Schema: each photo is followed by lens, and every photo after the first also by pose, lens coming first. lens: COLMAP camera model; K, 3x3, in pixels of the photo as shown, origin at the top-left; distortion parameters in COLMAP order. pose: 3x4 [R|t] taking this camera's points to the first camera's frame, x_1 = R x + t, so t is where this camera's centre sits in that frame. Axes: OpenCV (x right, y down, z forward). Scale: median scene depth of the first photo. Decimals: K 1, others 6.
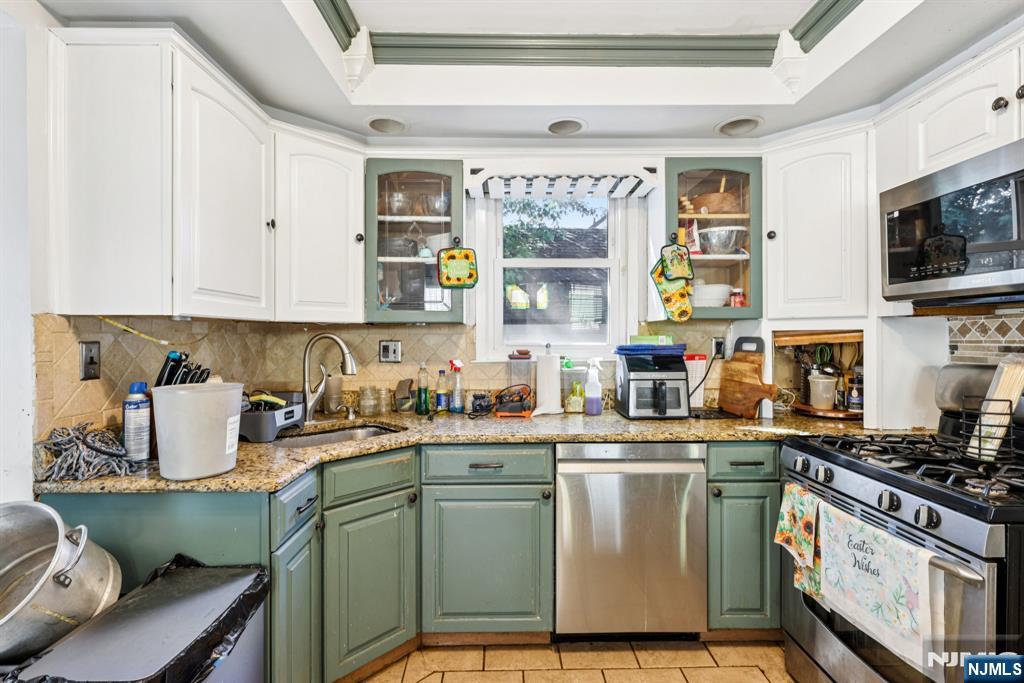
lens RADIAL K [[472.1, 0, 510.4], [0, 472.1, 337.2], [0, 0, 1]] dist [-0.001224, -0.000002]
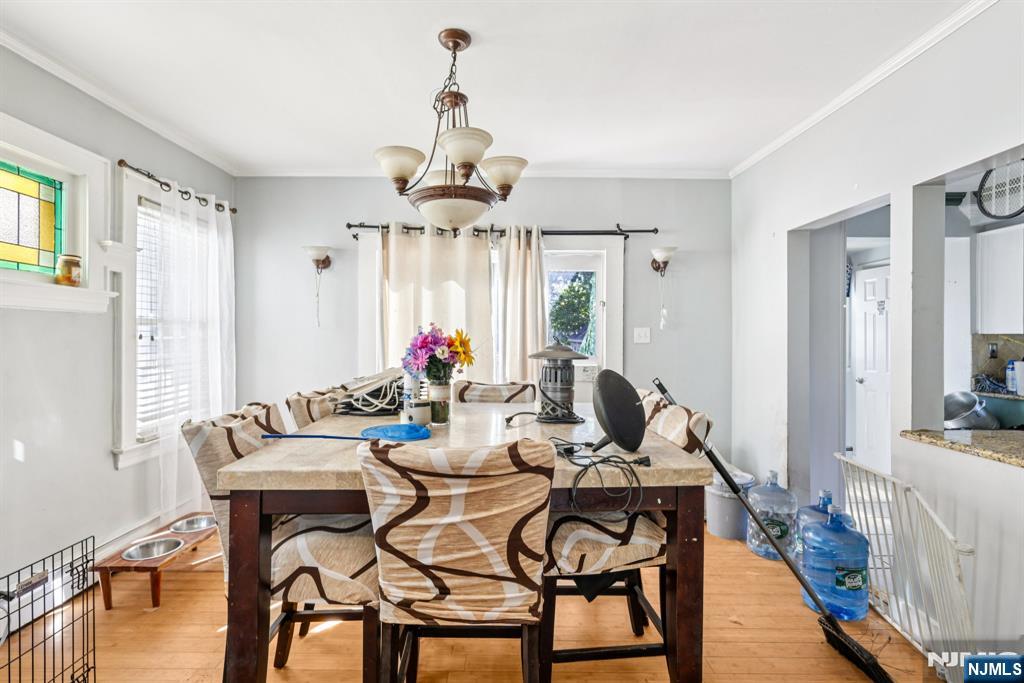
lens RADIAL K [[478.5, 0, 512.0], [0, 478.5, 341.5], [0, 0, 1]] dist [0.001118, 0.000276]
pose [[-0.006538, 0.008908, -0.999939, 1.643180], [-0.004632, 0.999949, 0.008938, -0.014939], [0.999968, 0.004690, -0.006496, -1.520604]]
